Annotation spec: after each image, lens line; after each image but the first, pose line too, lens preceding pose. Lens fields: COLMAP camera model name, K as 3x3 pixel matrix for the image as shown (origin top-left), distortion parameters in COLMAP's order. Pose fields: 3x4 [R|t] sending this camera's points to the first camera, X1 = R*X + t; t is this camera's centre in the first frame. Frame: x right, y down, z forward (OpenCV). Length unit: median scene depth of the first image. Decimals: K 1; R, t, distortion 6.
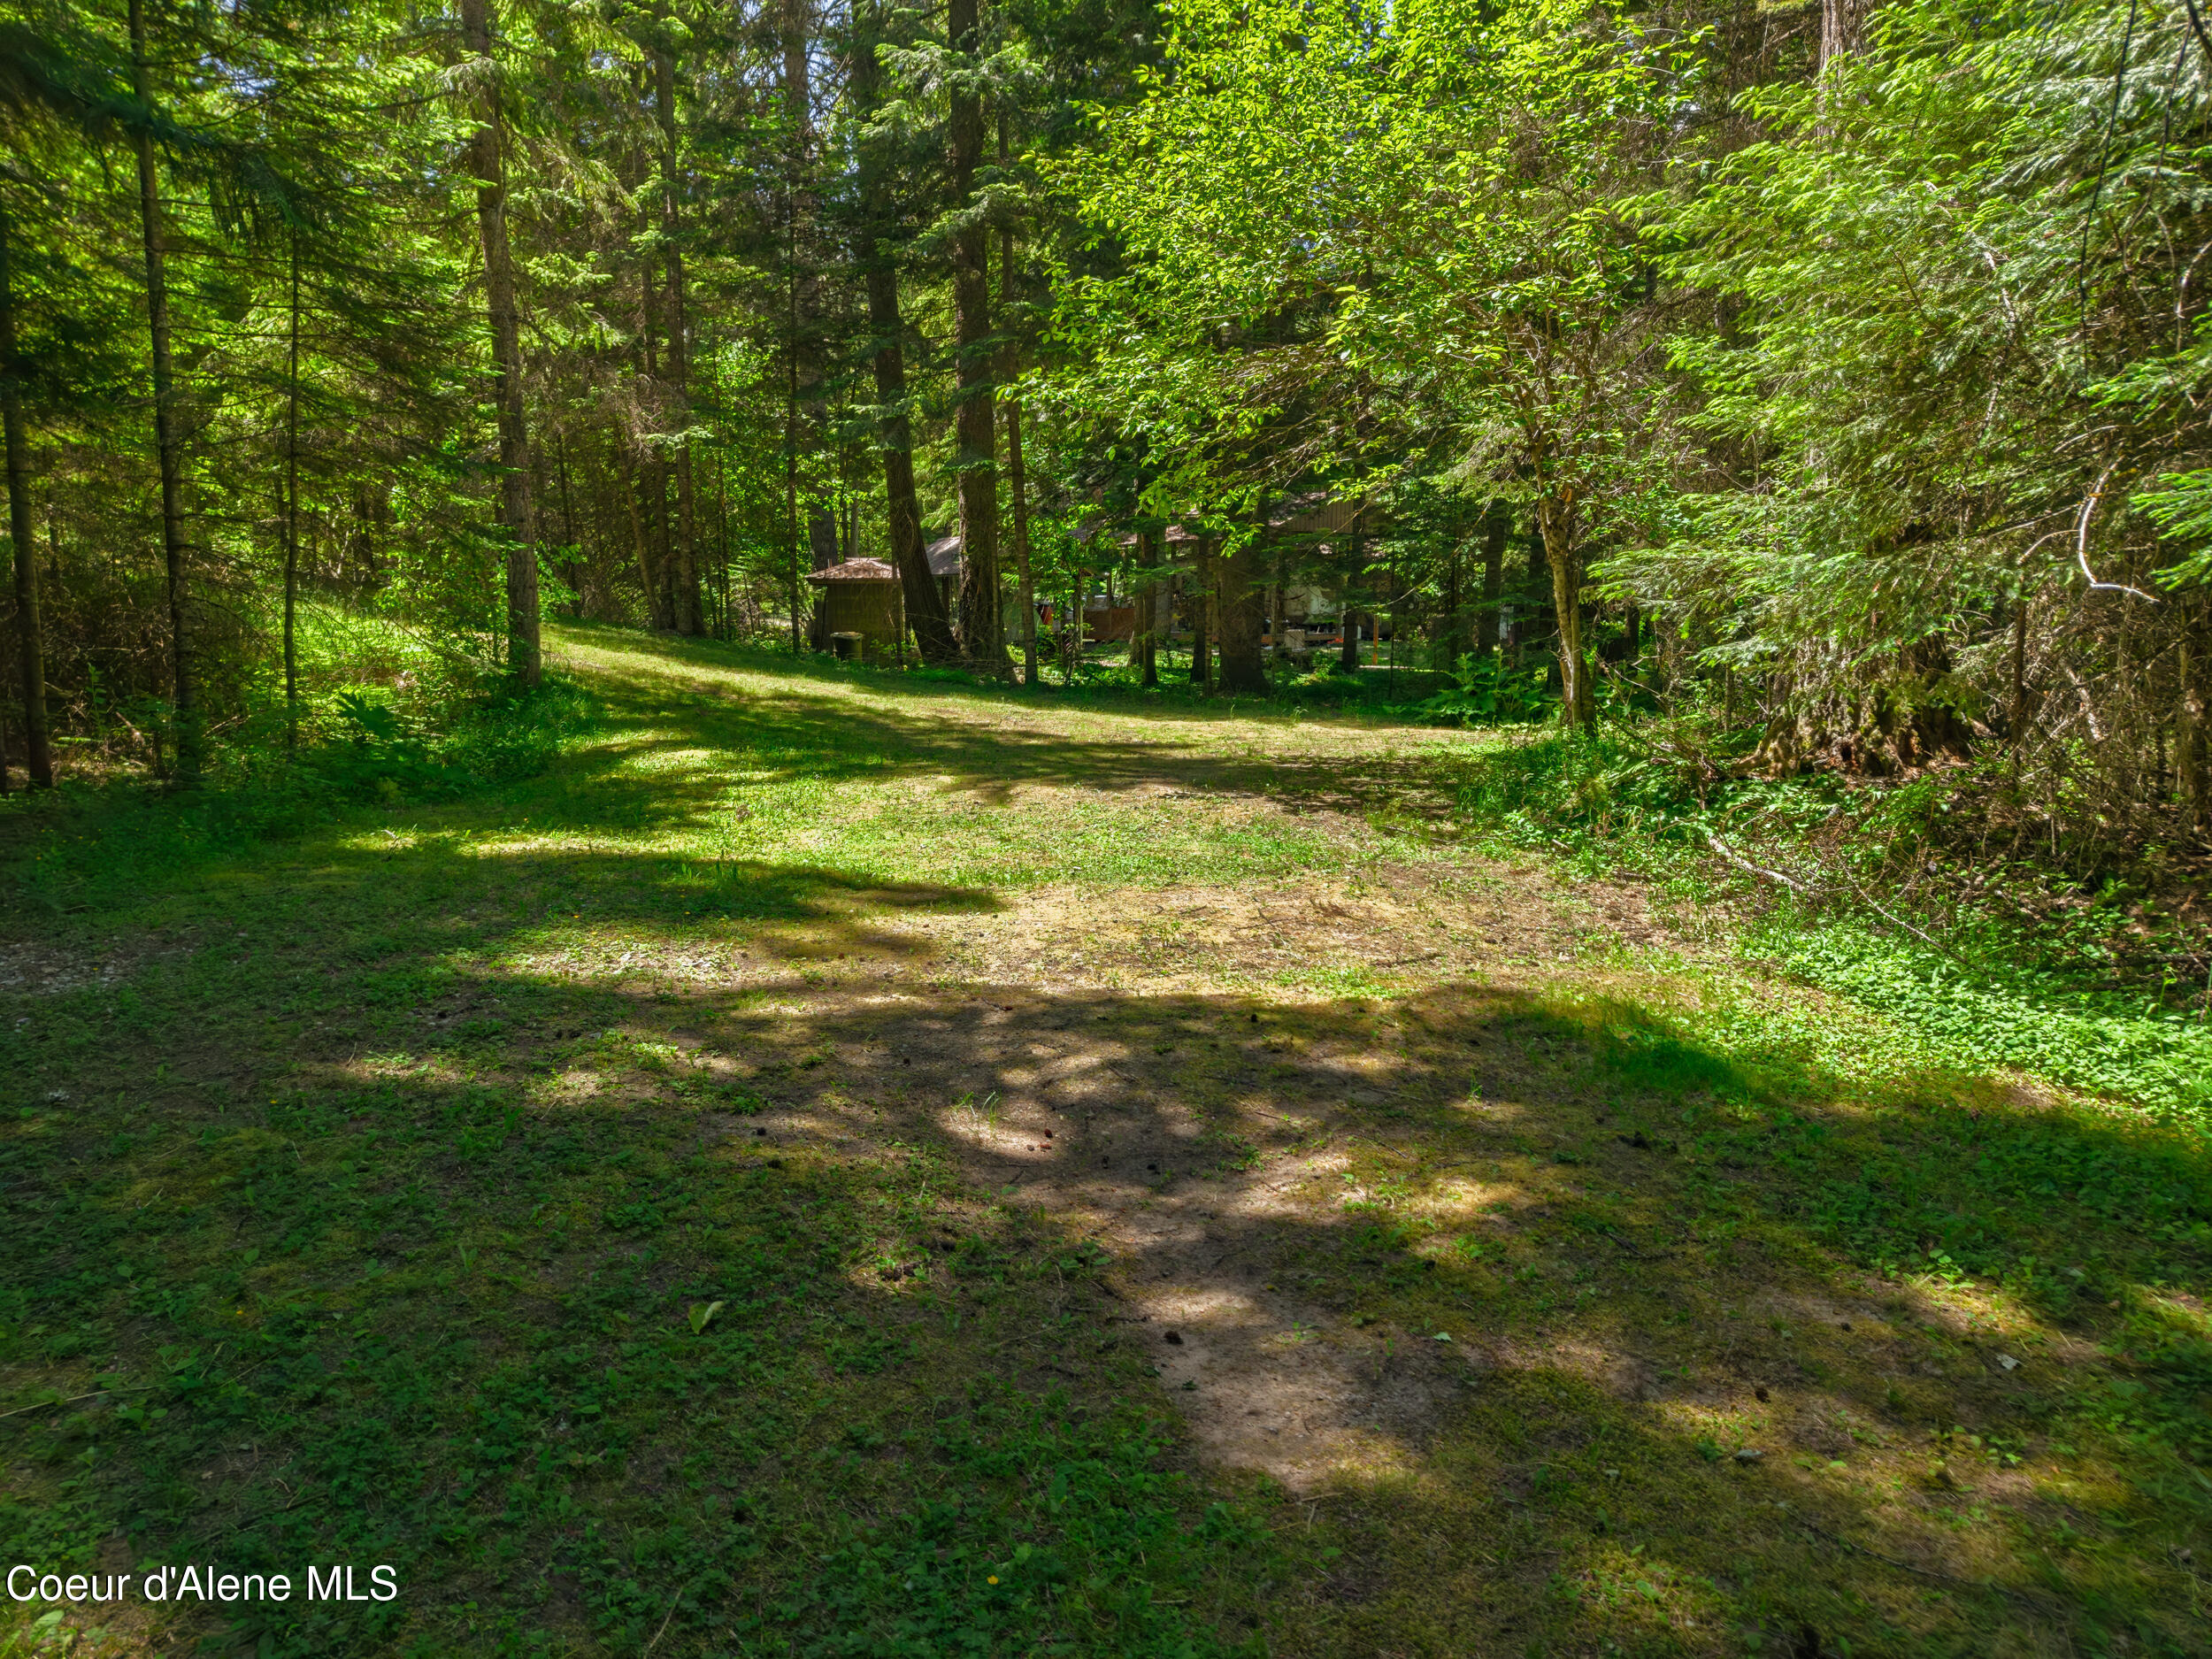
lens RADIAL K [[1444.2, 0, 1106.0], [0, 1444.2, 829.5], [0, 0, 1]] dist [0.008744, -0.039354]
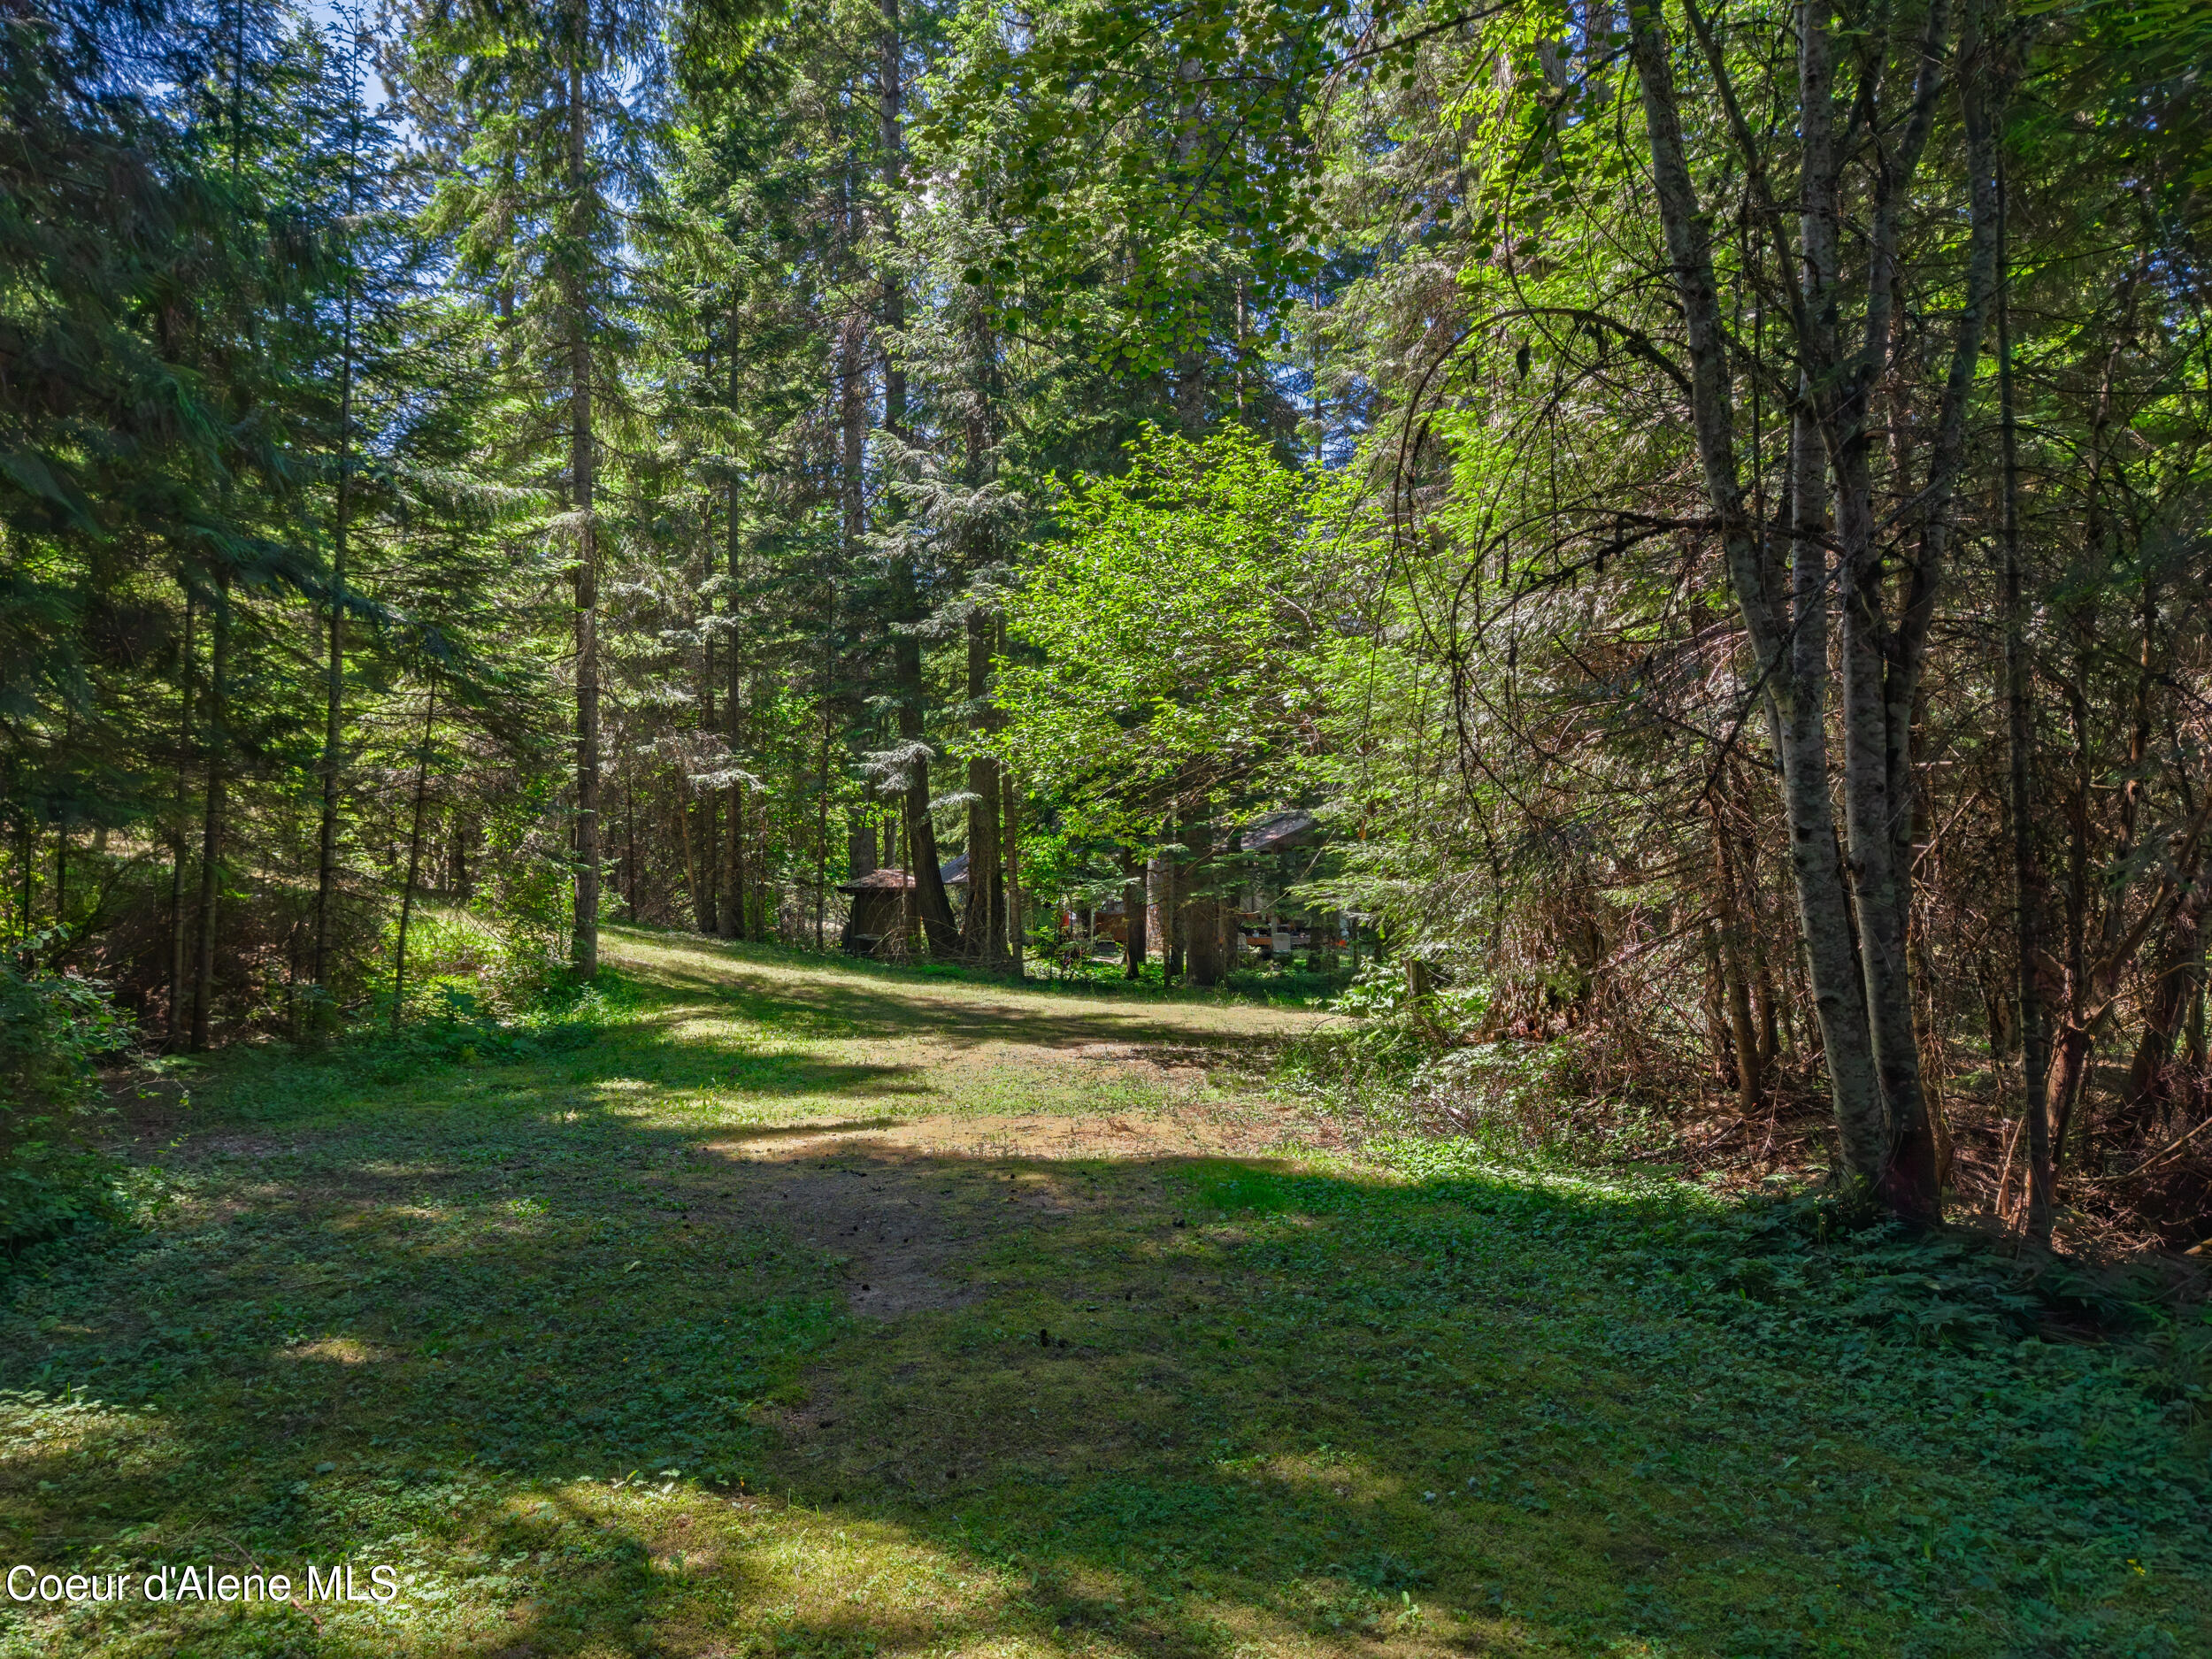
lens RADIAL K [[1444.2, 0, 1106.0], [0, 1444.2, 829.5], [0, 0, 1]] dist [0.008744, -0.039354]
pose [[0.999297, -0.004125, -0.037258, 0.081093], [-0.003574, 0.978916, -0.204230, 0.024608], [0.037315, 0.204220, 0.978214, -0.192002]]
